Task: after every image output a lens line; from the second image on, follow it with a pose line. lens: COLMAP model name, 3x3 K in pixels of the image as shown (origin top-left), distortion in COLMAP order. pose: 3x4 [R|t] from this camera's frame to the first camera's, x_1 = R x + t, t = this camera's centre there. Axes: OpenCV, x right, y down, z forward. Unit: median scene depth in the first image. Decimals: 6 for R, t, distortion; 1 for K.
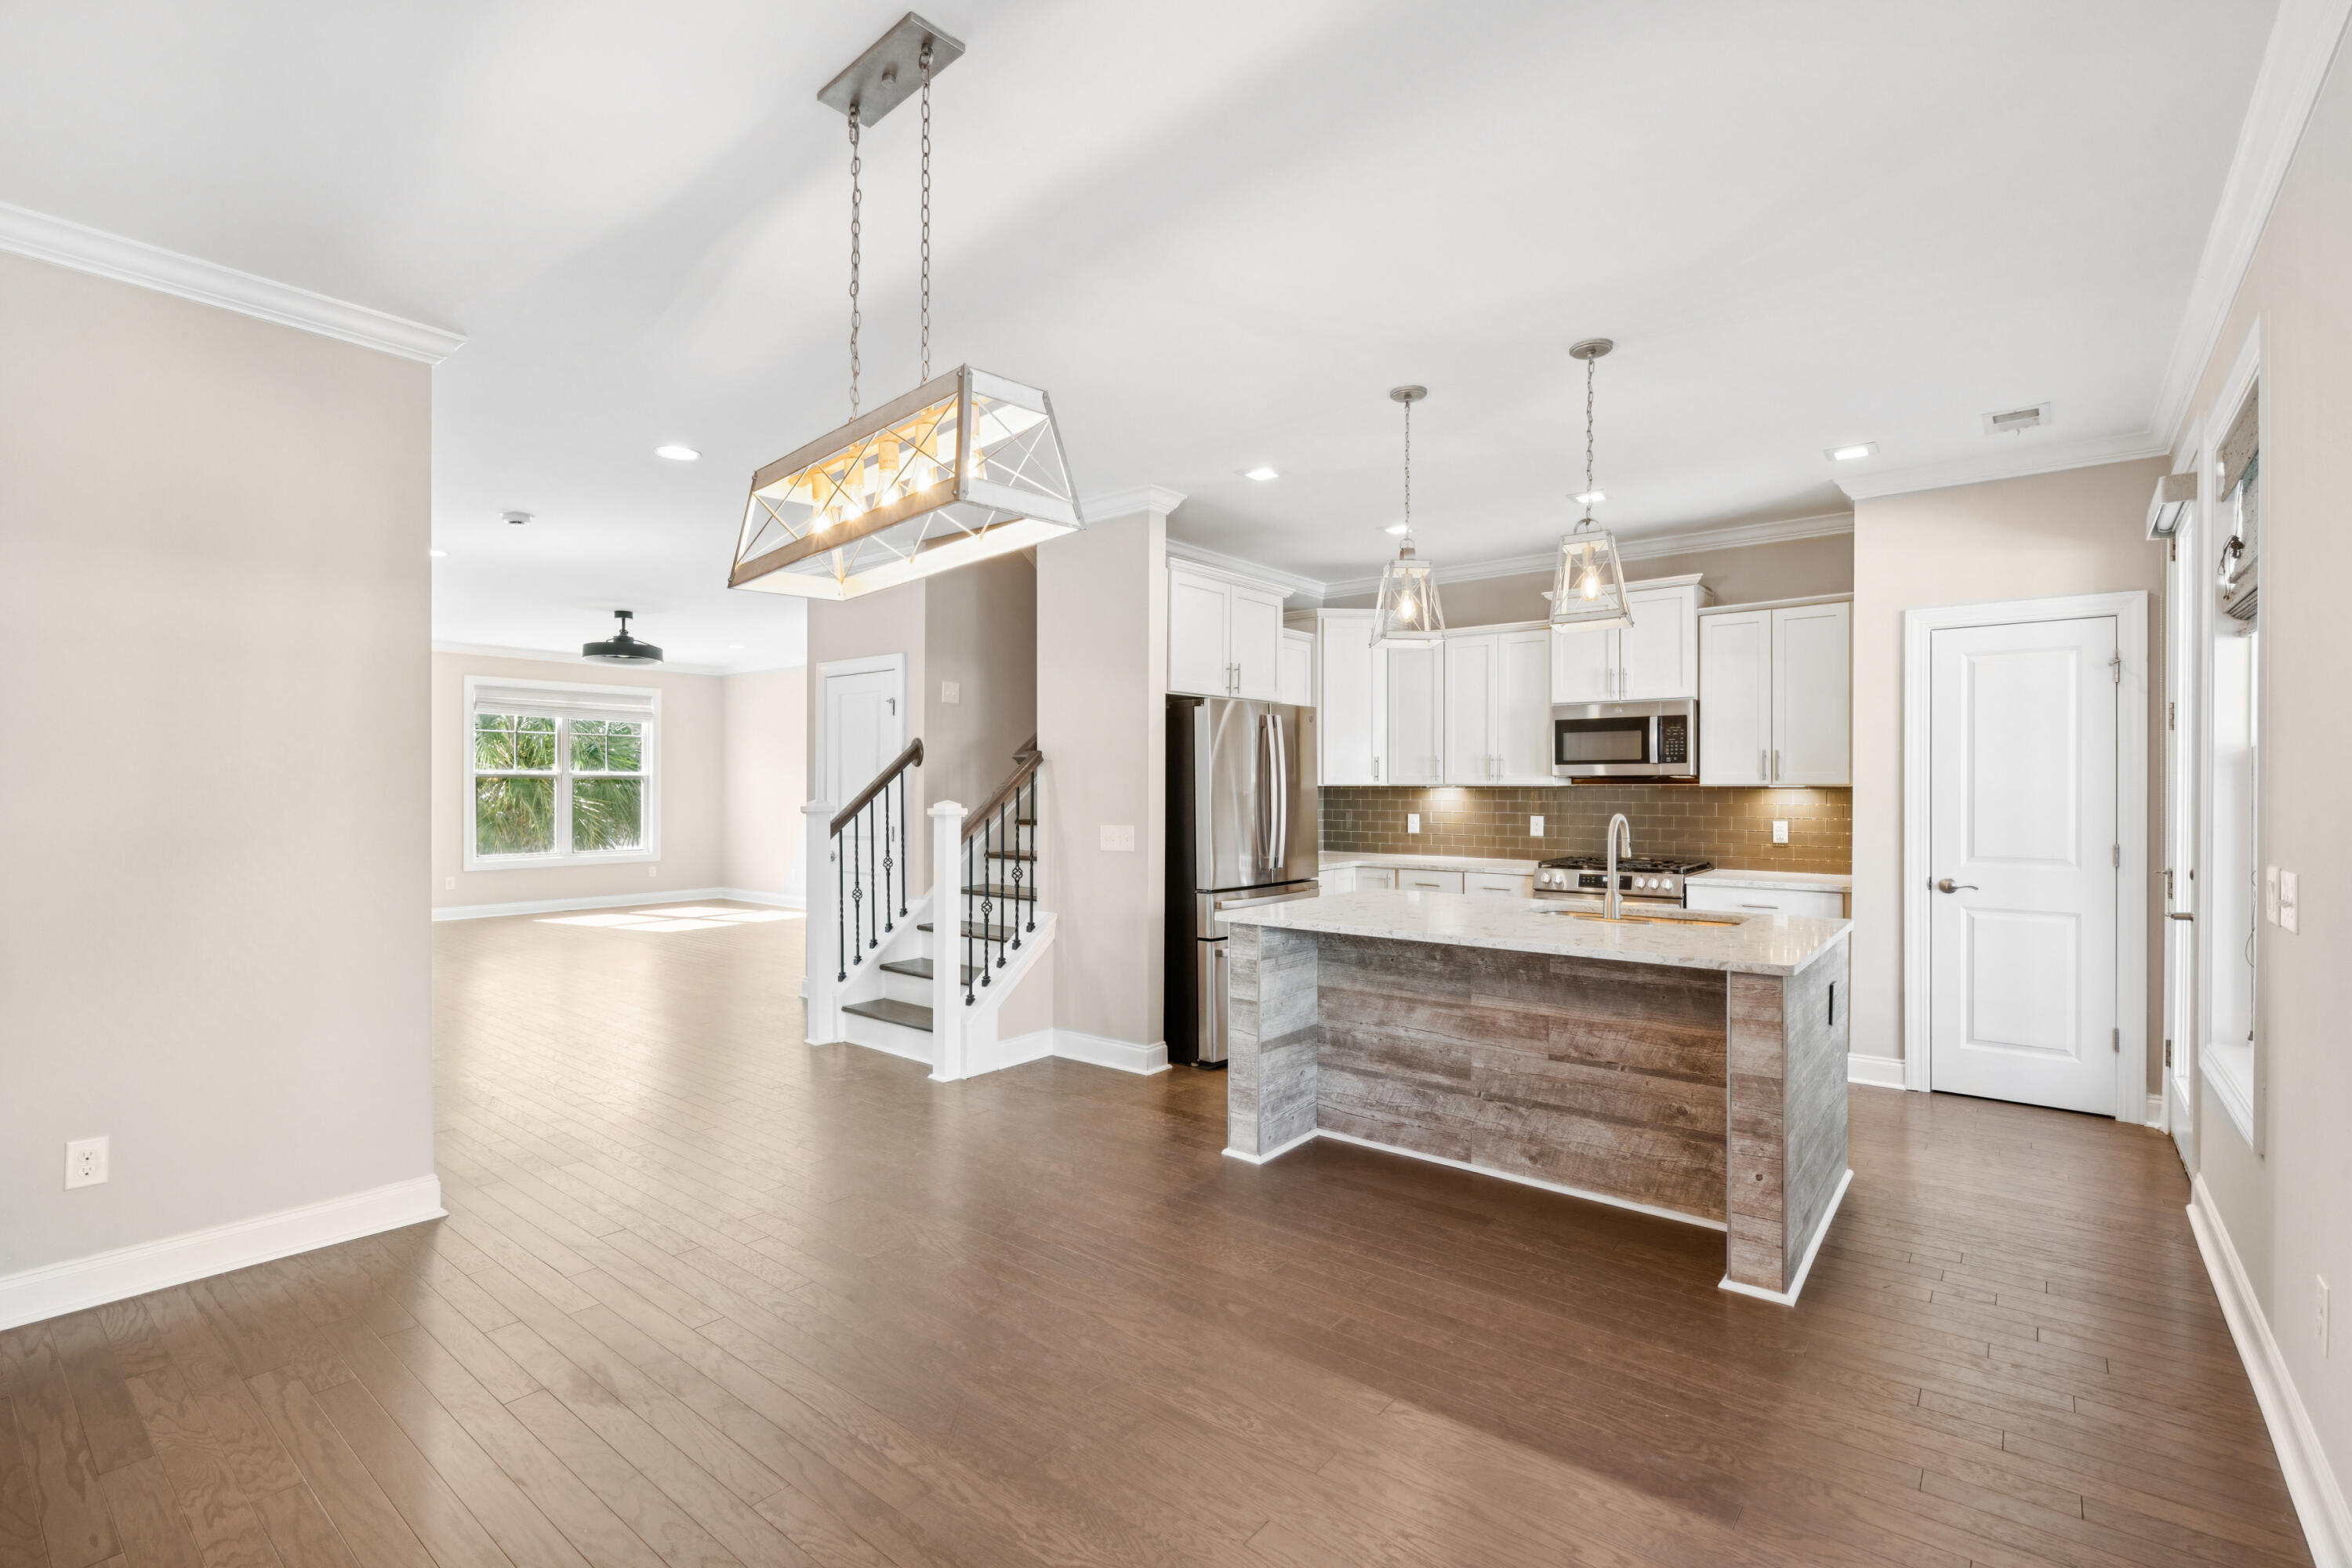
lens RADIAL K [[1076.4, 0, 1174.1], [0, 1076.4, 788.5], [0, 0, 1]] dist [0.004920, 0.000863]
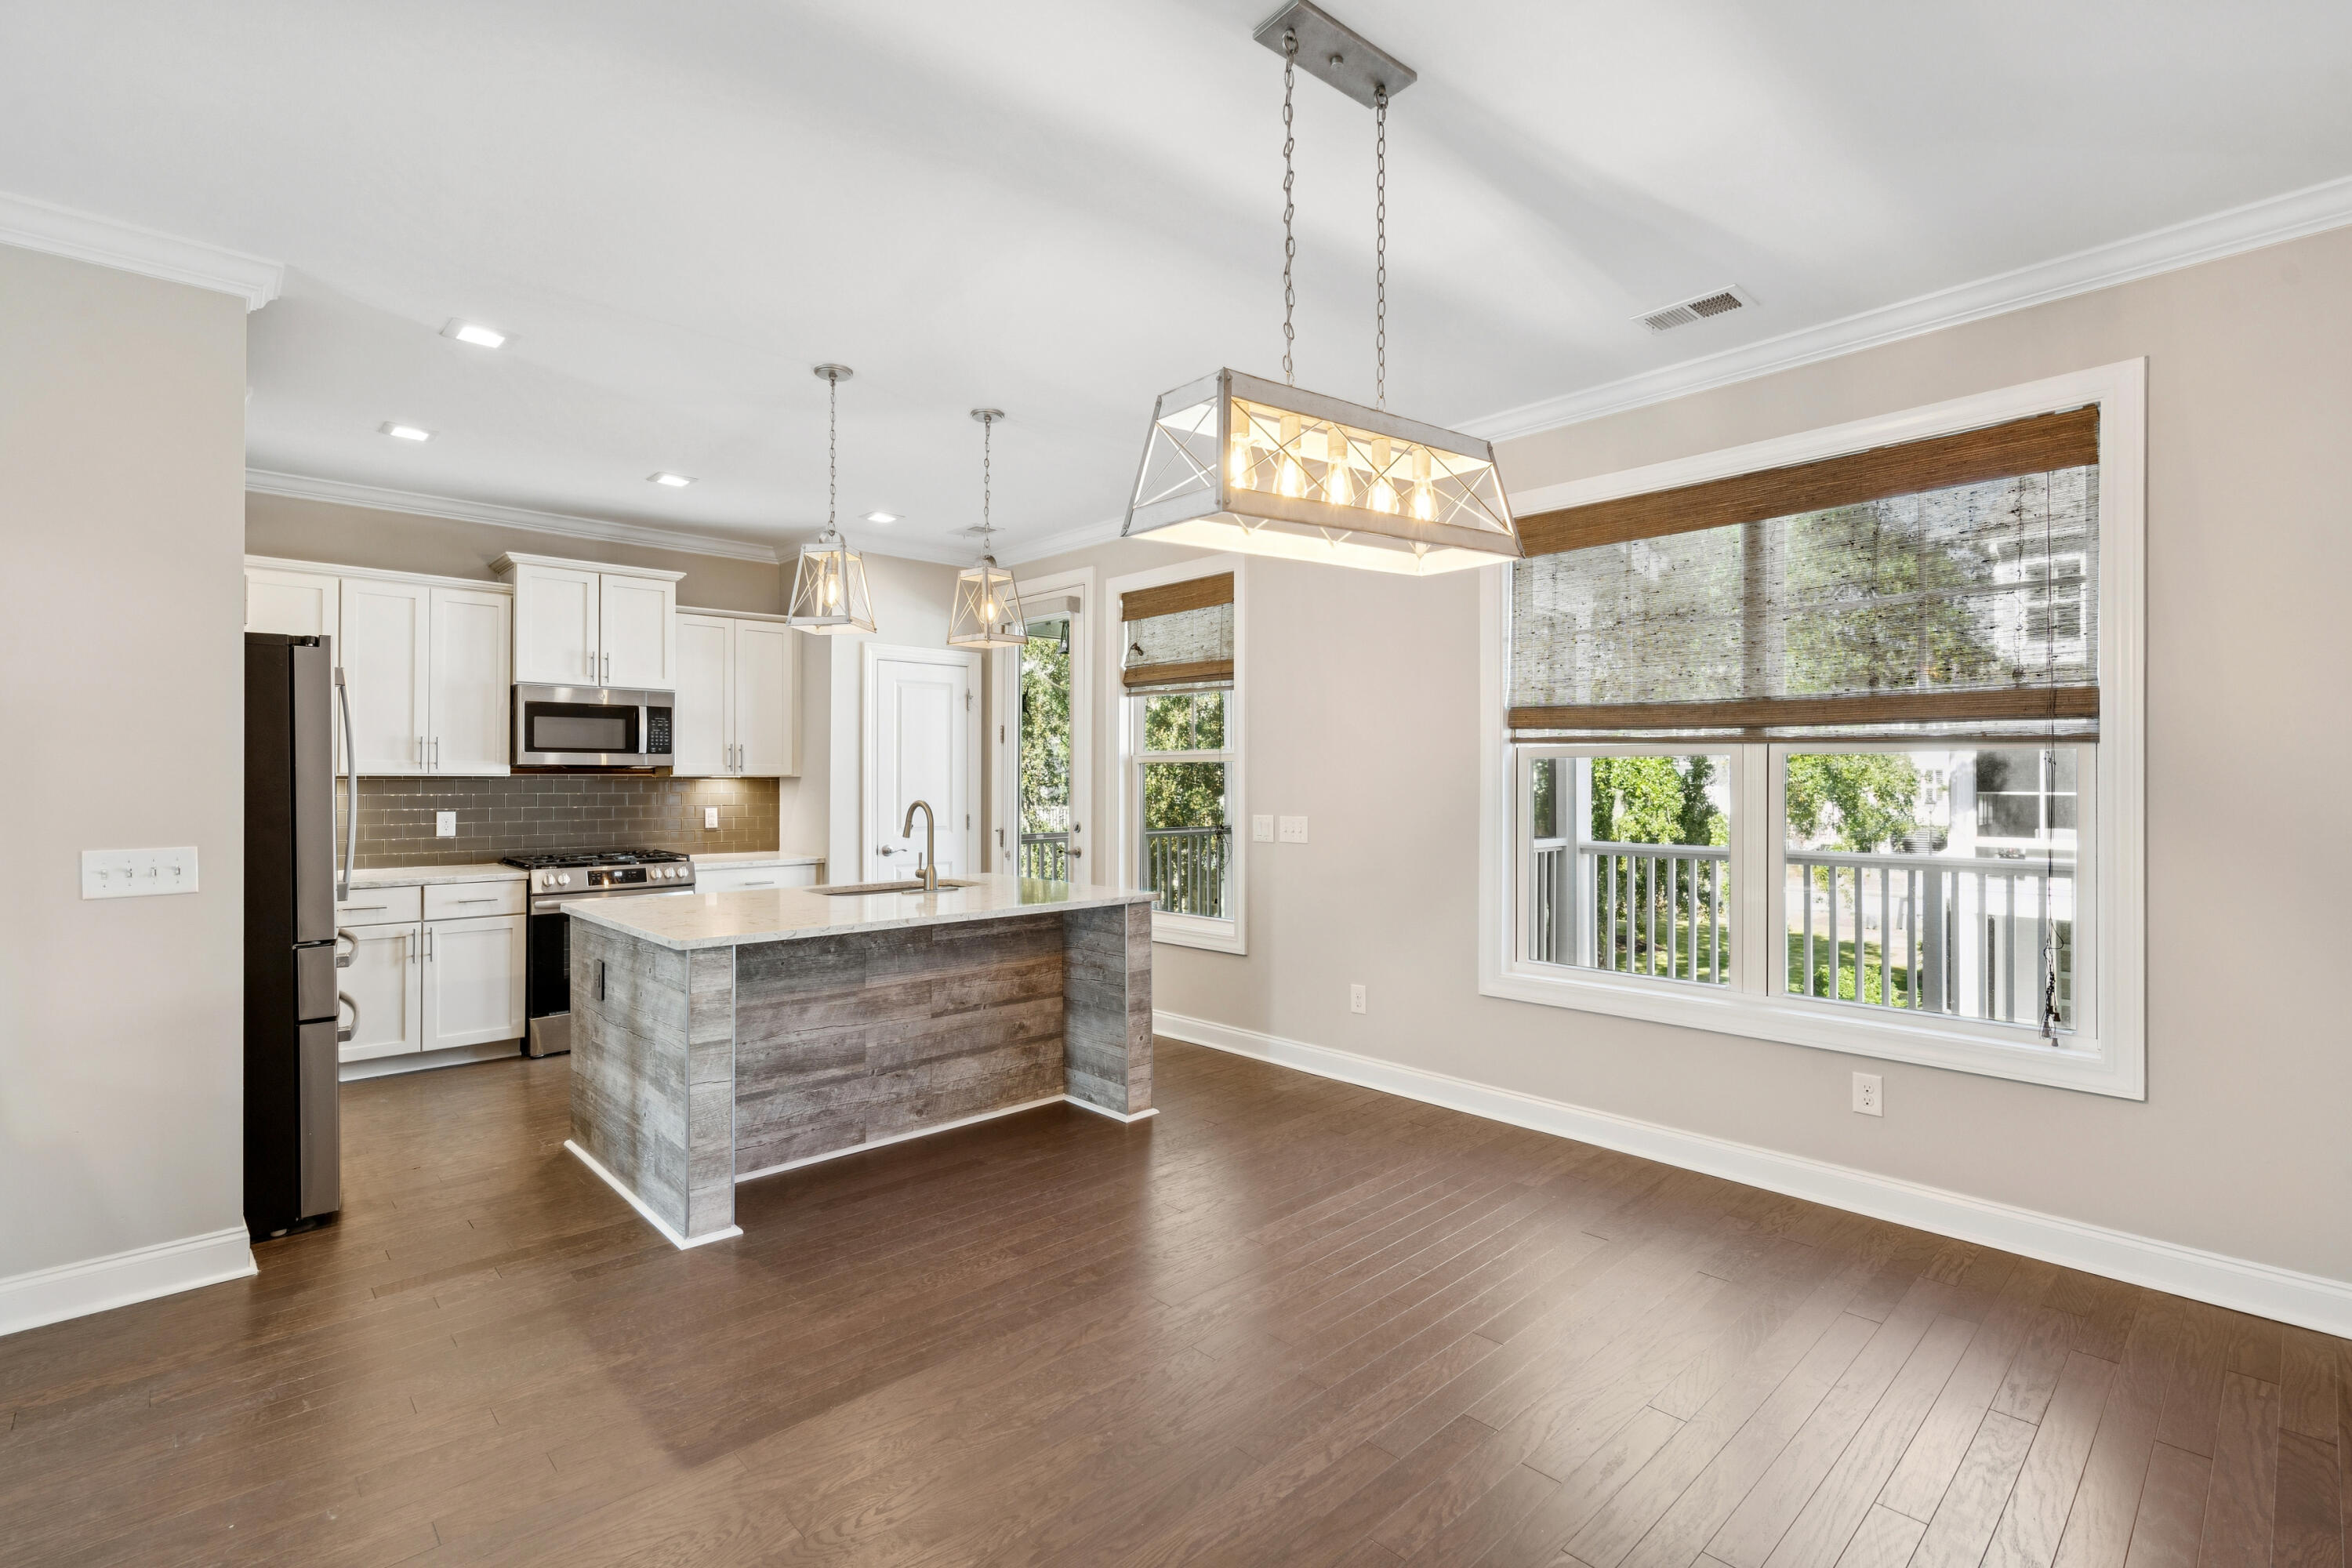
lens RADIAL K [[1076.4, 0, 1175.5], [0, 1076.4, 776.5], [0, 0, 1]] dist [0.004920, 0.000863]
pose [[0.141056, 0.001590, 0.990000, -0.686454], [0.000995, 0.999998, -0.001748, 0.000284], [-0.990001, 0.001231, 0.141054, 0.548472]]
